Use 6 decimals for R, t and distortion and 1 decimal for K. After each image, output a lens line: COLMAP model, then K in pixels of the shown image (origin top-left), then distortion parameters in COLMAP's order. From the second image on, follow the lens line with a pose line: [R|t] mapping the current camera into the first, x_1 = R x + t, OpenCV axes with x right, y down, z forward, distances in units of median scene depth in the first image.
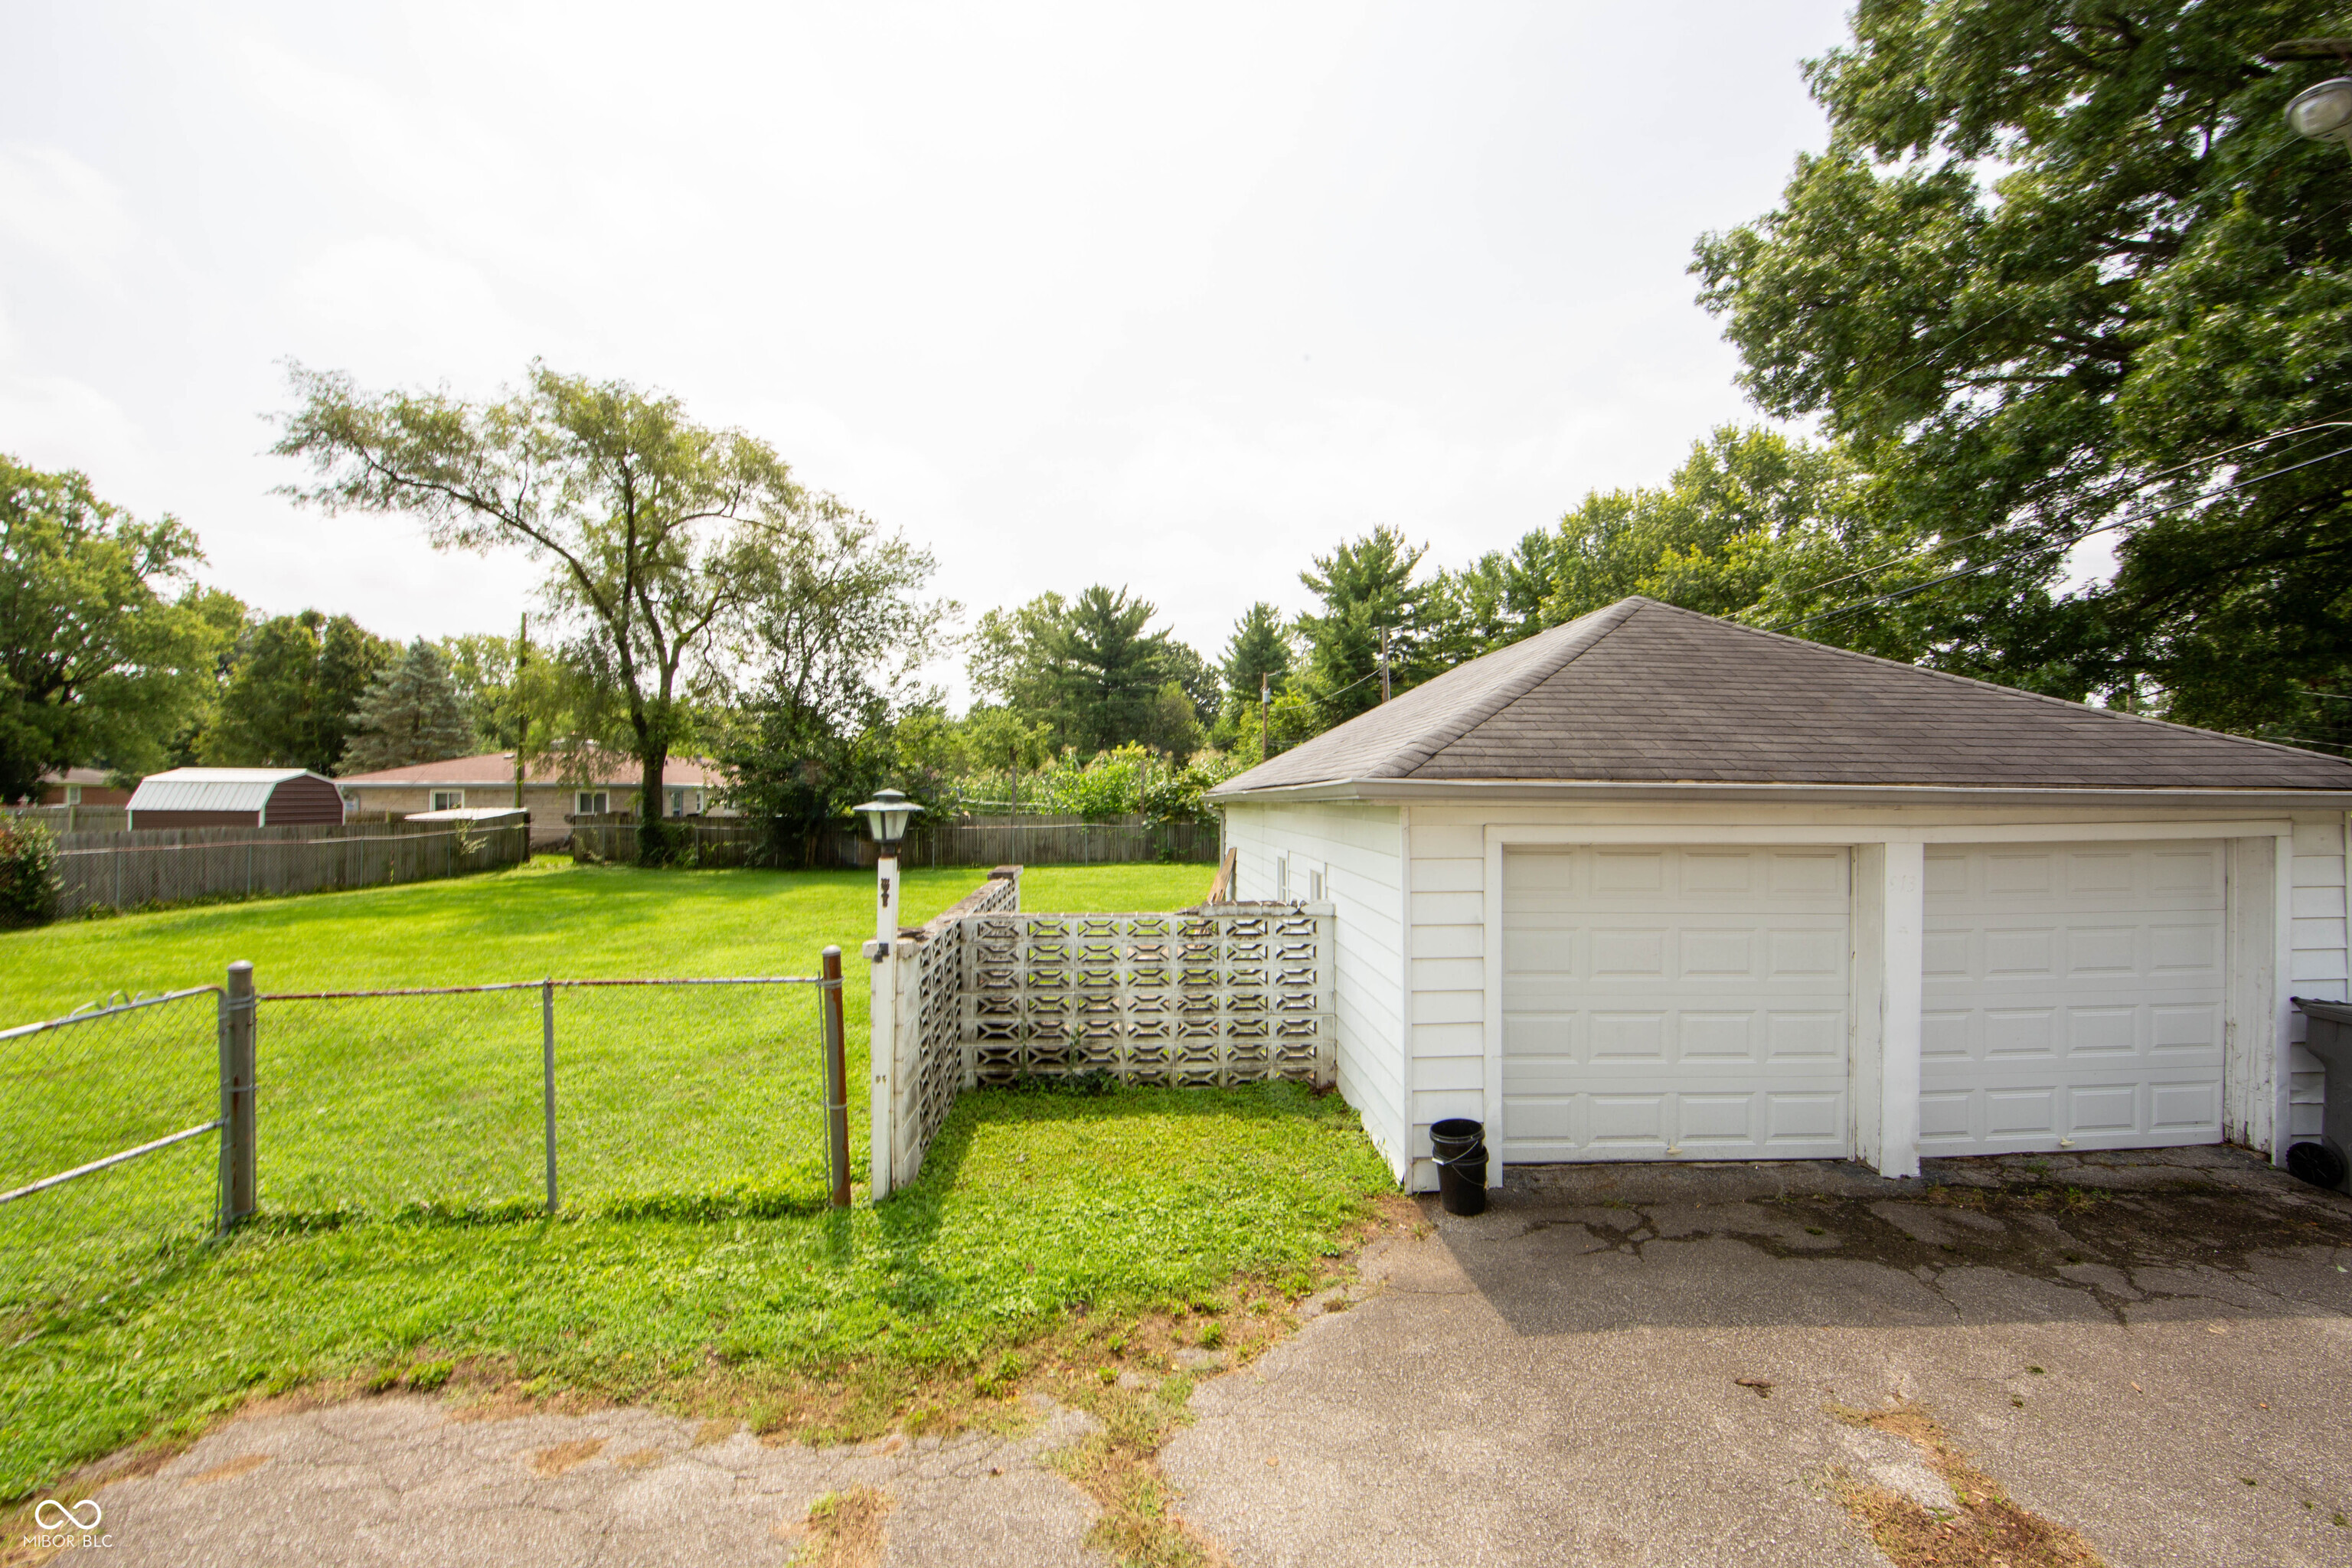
lens RADIAL K [[923.5, 0, 1181.4], [0, 923.5, 786.4], [0, 0, 1]] dist [-0.013223, 0.002634]
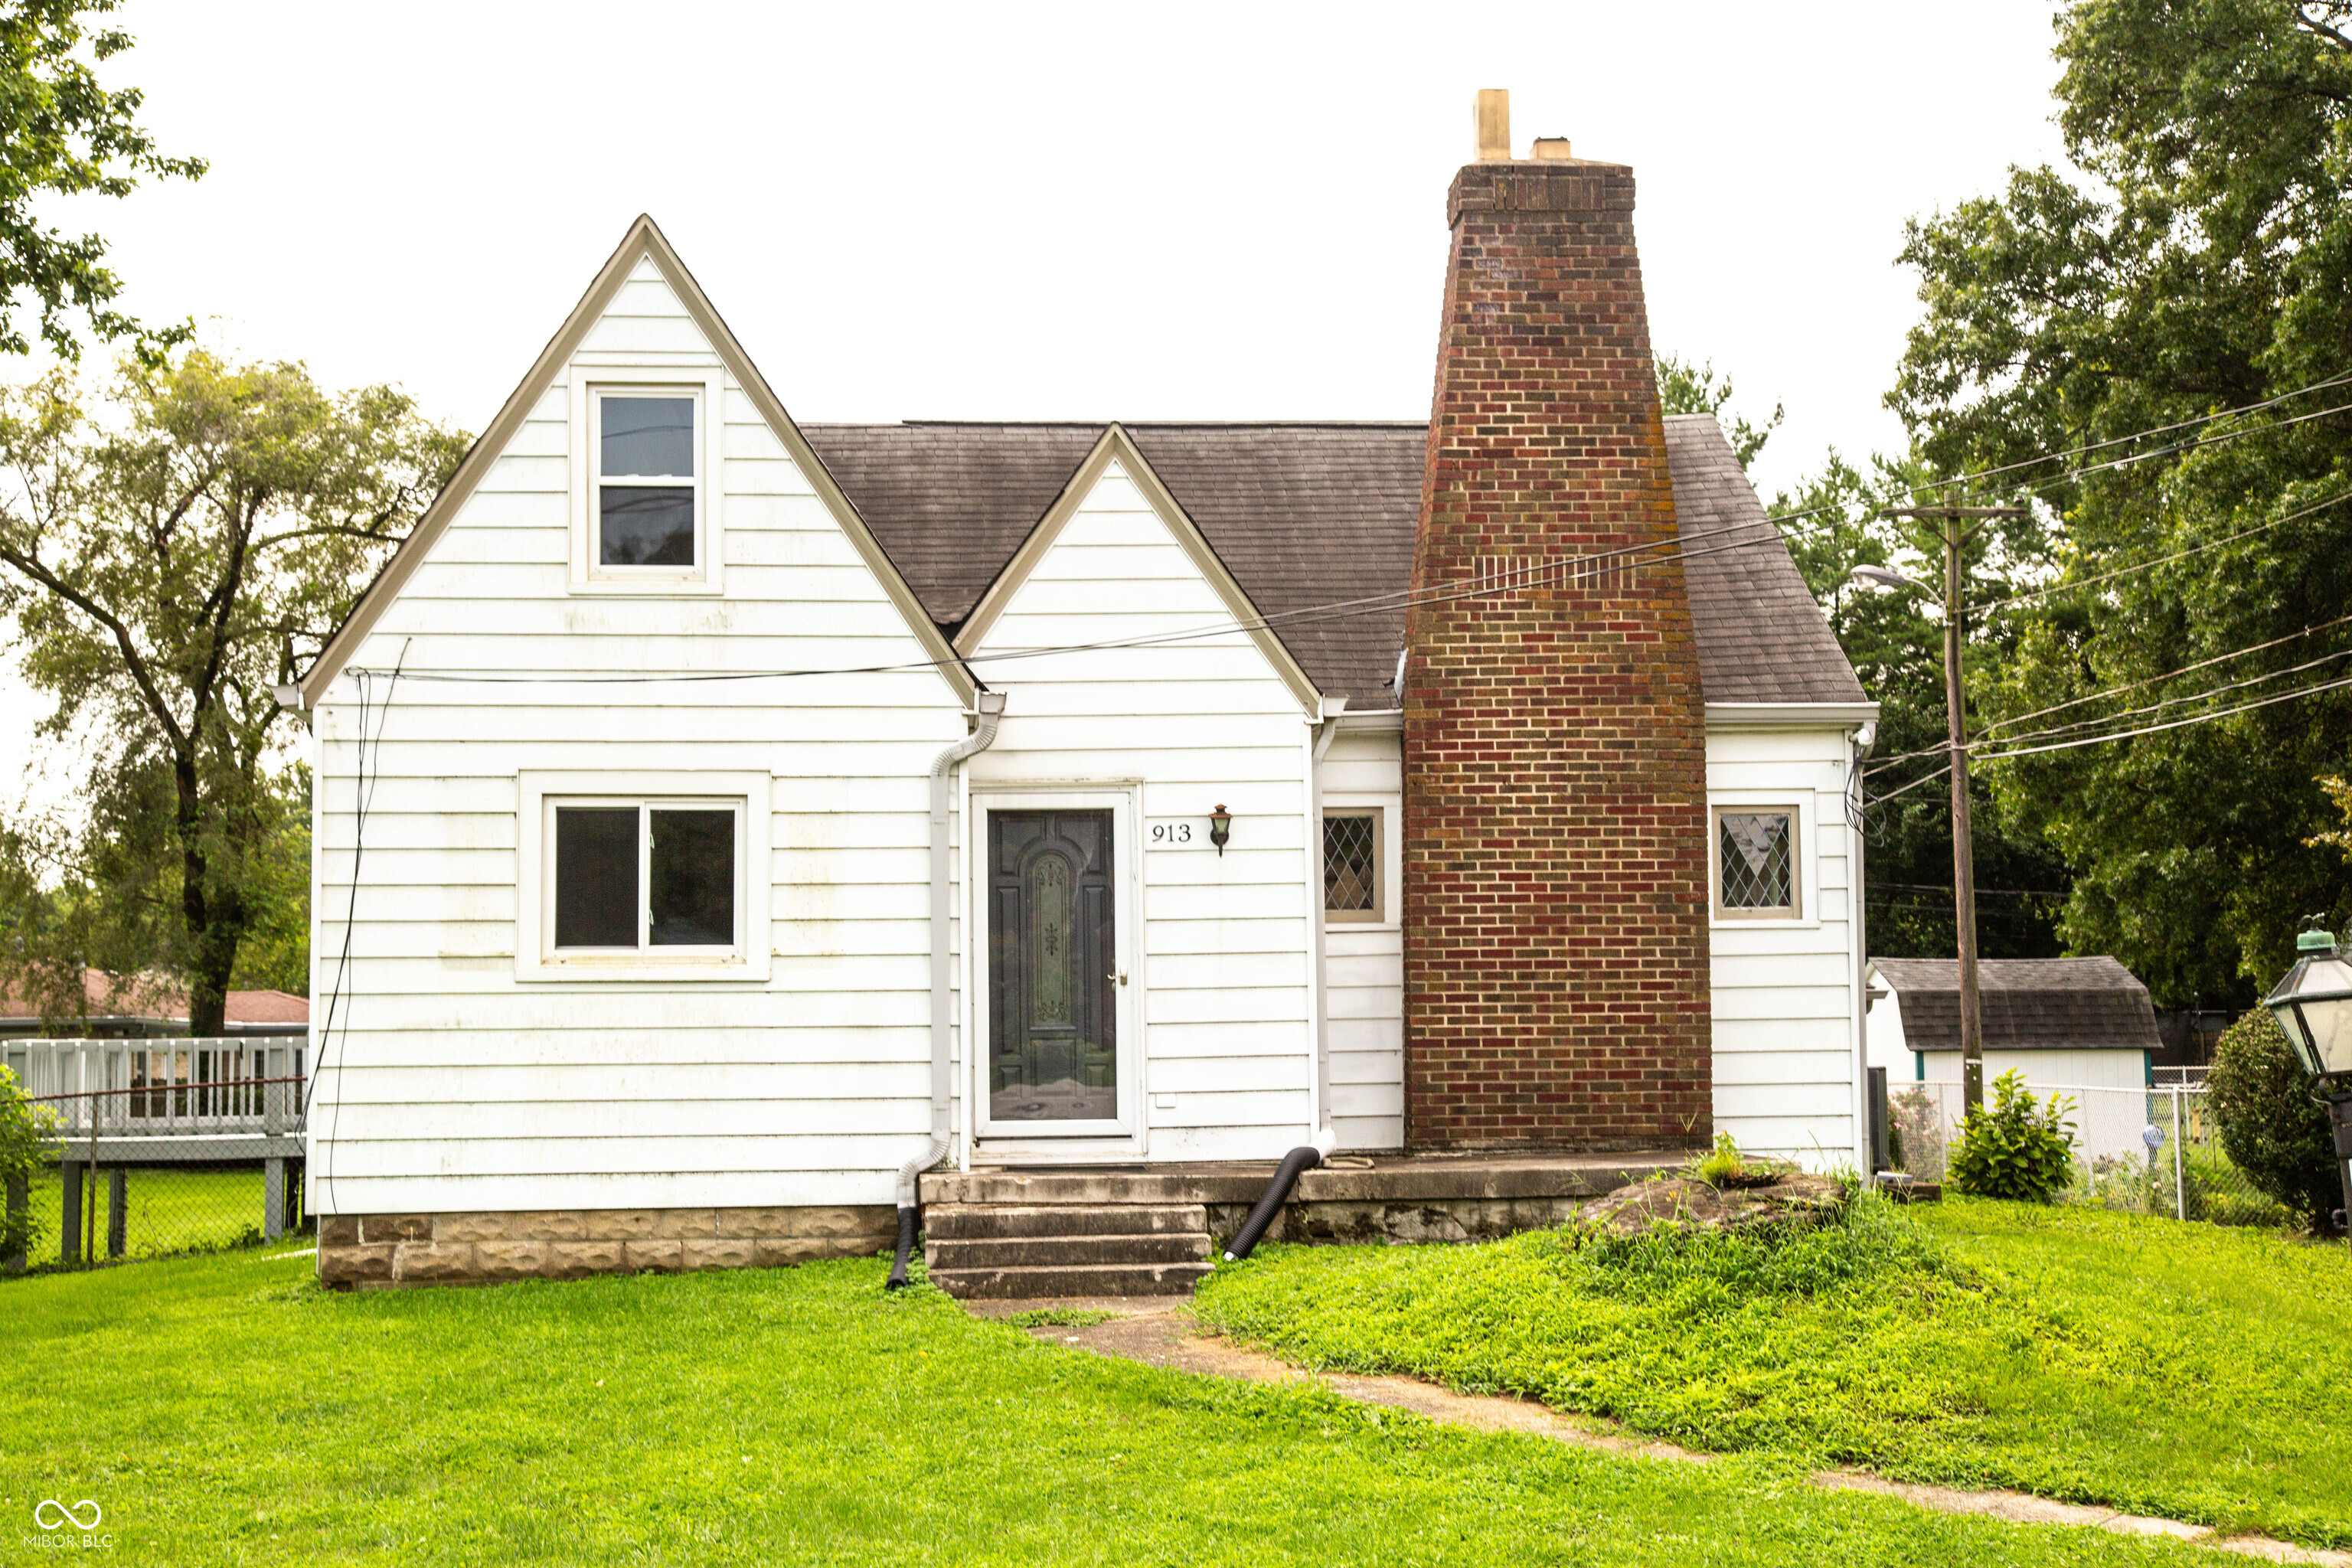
lens RADIAL K [[3492.8, 0, 1176.0], [0, 3492.8, 784.0], [0, 0, 1]] dist [0.173160, -0.073437]
pose [[0.999866, -0.014616, -0.007436, 0.006494], [0.014093, 0.997718, -0.066030, 0.003662], [0.008384, 0.065916, 0.997790, -0.599175]]
